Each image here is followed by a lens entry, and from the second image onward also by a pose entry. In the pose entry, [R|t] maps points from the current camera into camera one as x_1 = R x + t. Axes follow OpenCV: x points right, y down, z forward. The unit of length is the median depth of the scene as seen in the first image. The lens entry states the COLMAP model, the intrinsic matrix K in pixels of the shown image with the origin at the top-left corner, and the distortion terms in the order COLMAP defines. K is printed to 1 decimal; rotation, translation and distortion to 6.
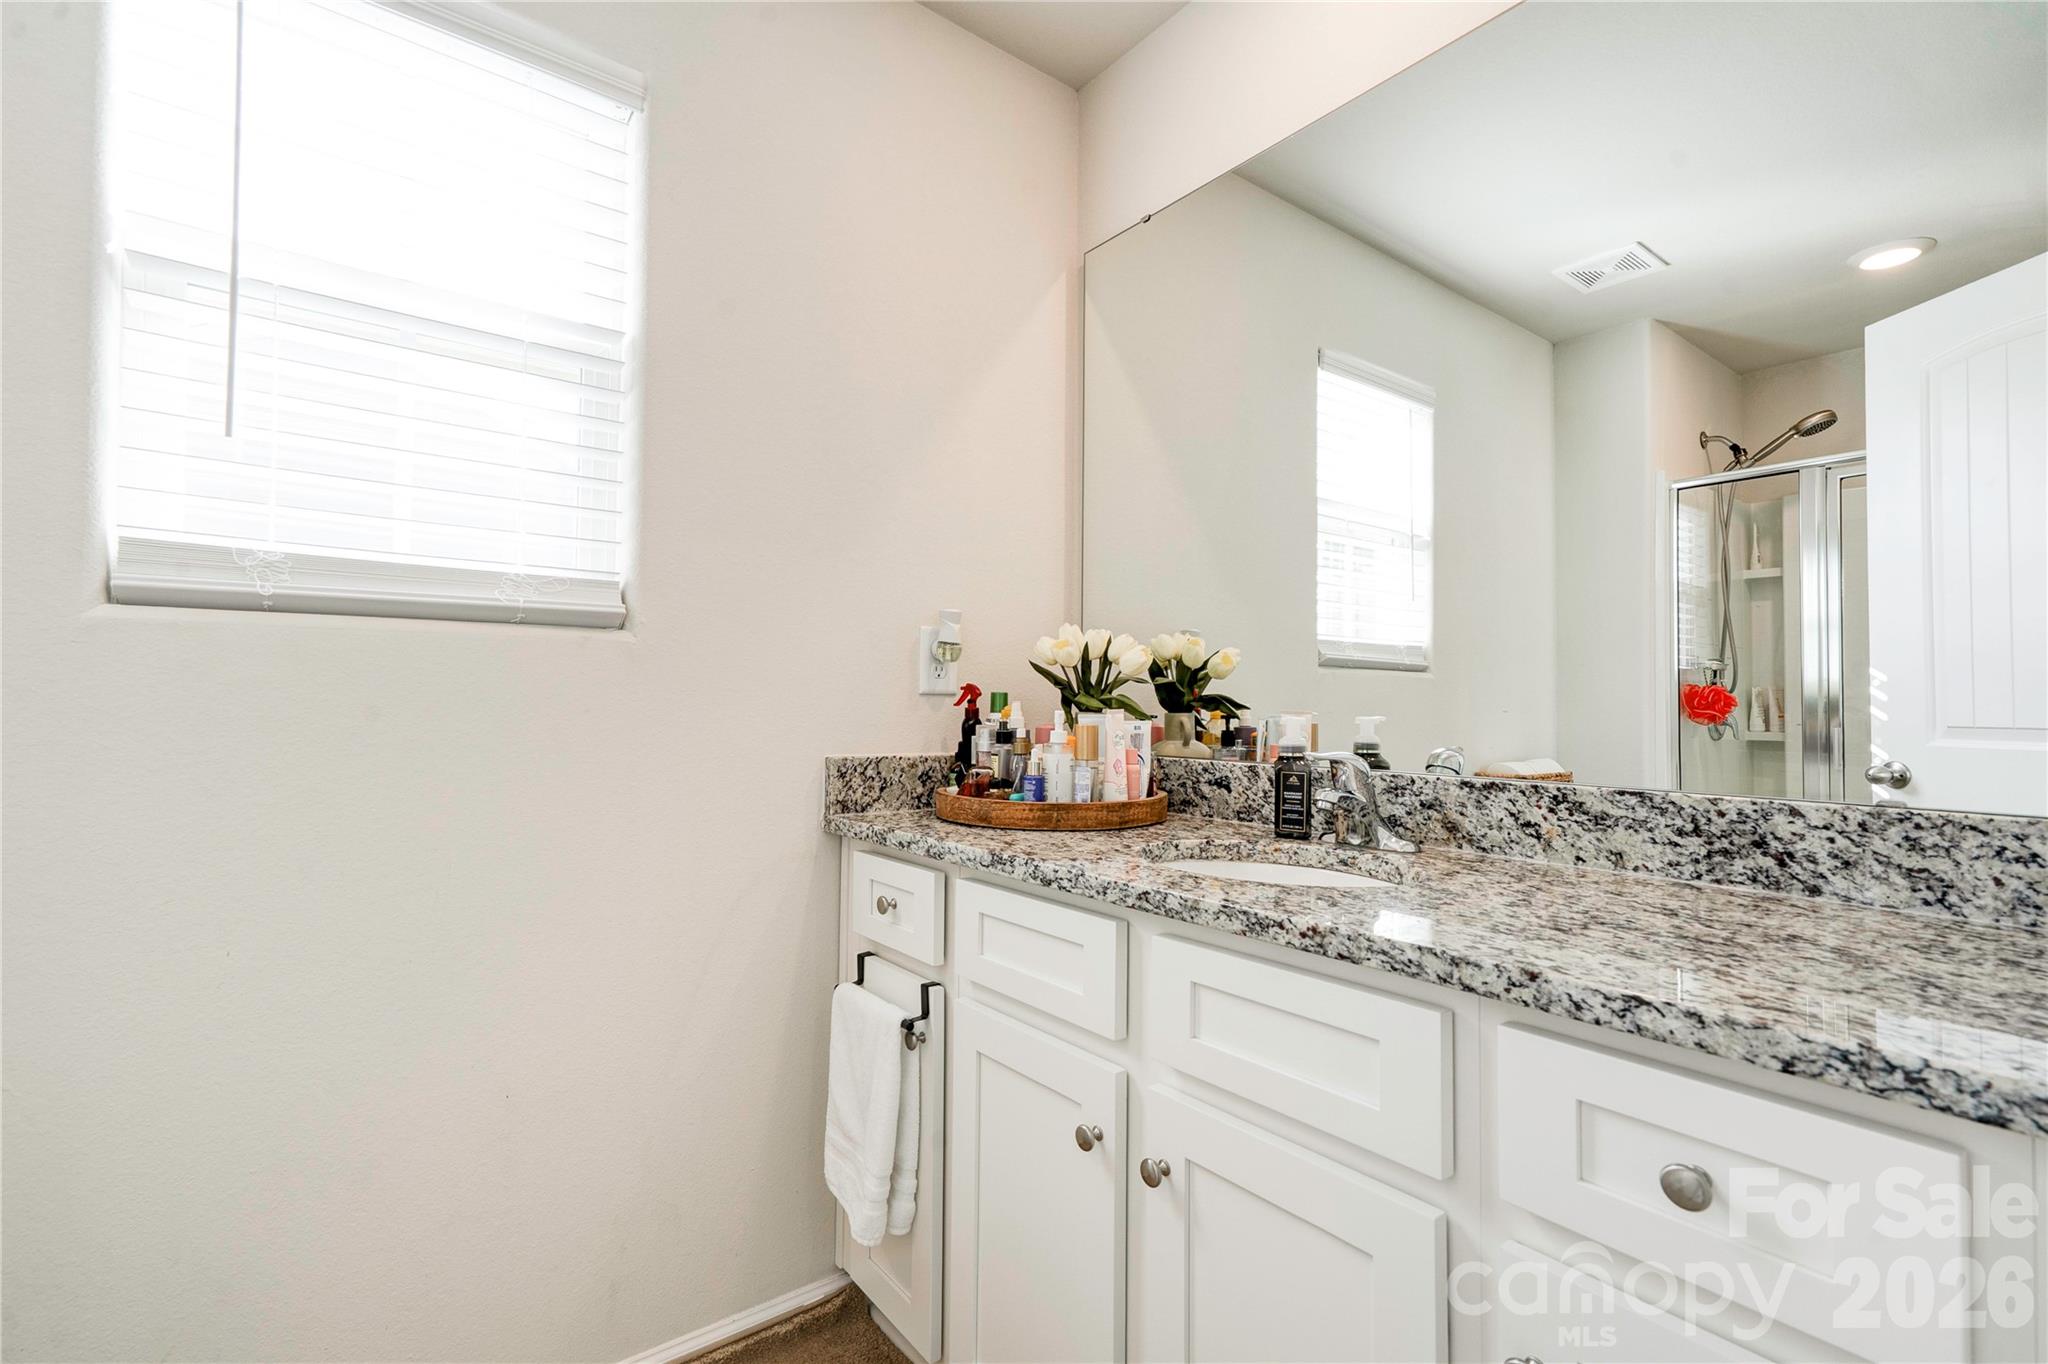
lens RADIAL K [[924.8, 0, 1023.2], [0, 924.8, 681.7], [0, 0, 1]] dist [0.004041, 0.005347]
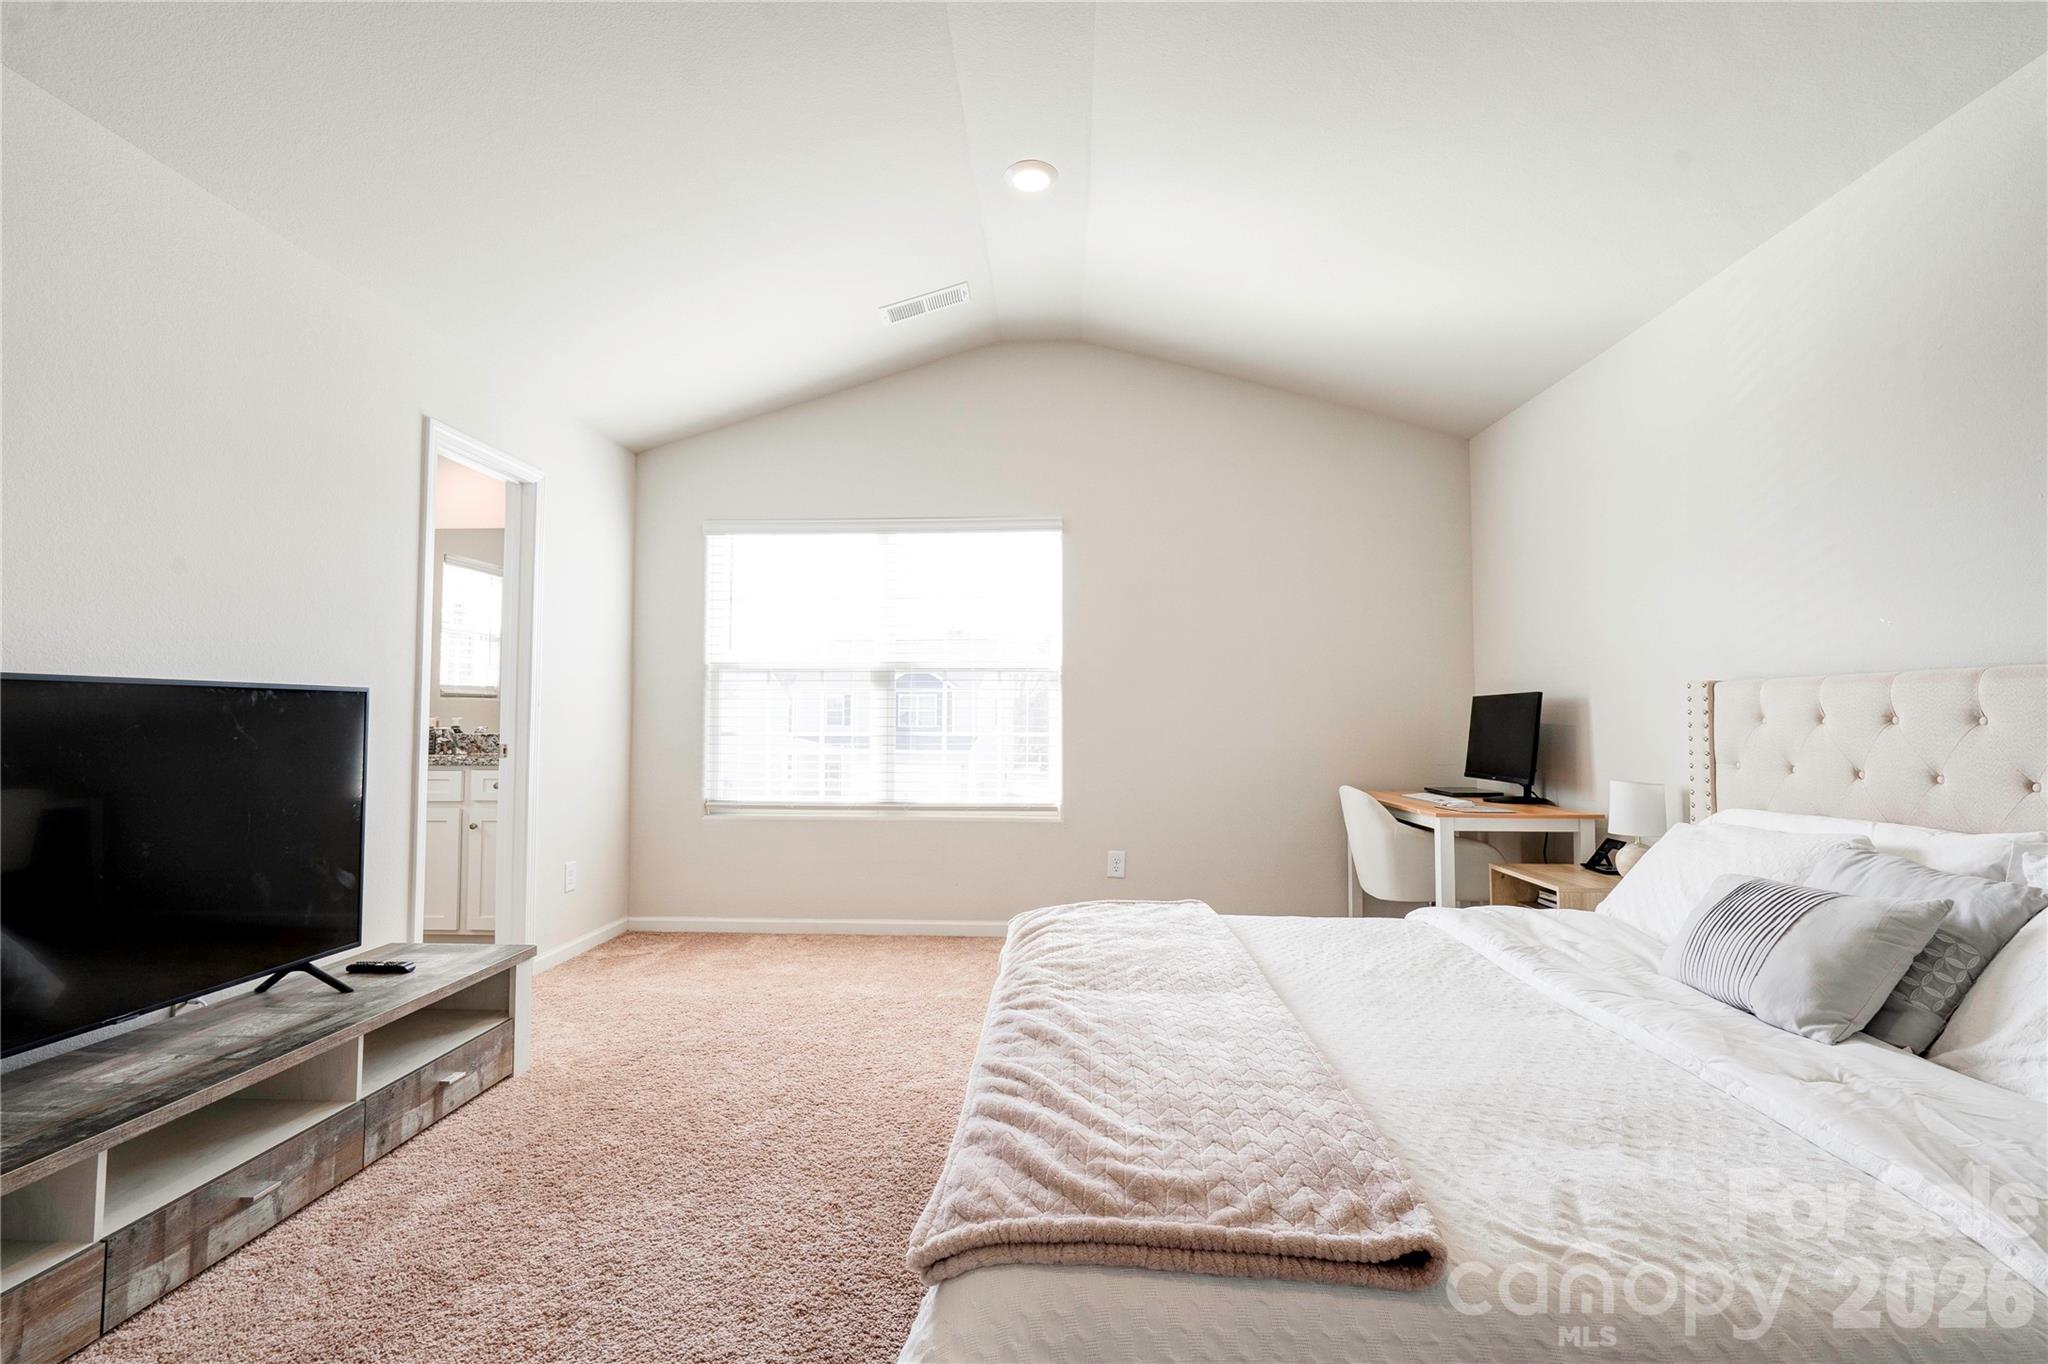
lens RADIAL K [[924.8, 0, 1019.6], [0, 924.8, 682.9], [0, 0, 1]] dist [0.004041, 0.005347]
pose [[0.650783, 0.020564, 0.758985, -0.701409], [-0.020688, 0.999742, -0.009347, -0.081756], [-0.758982, -0.009619, 0.651041, -2.259546]]
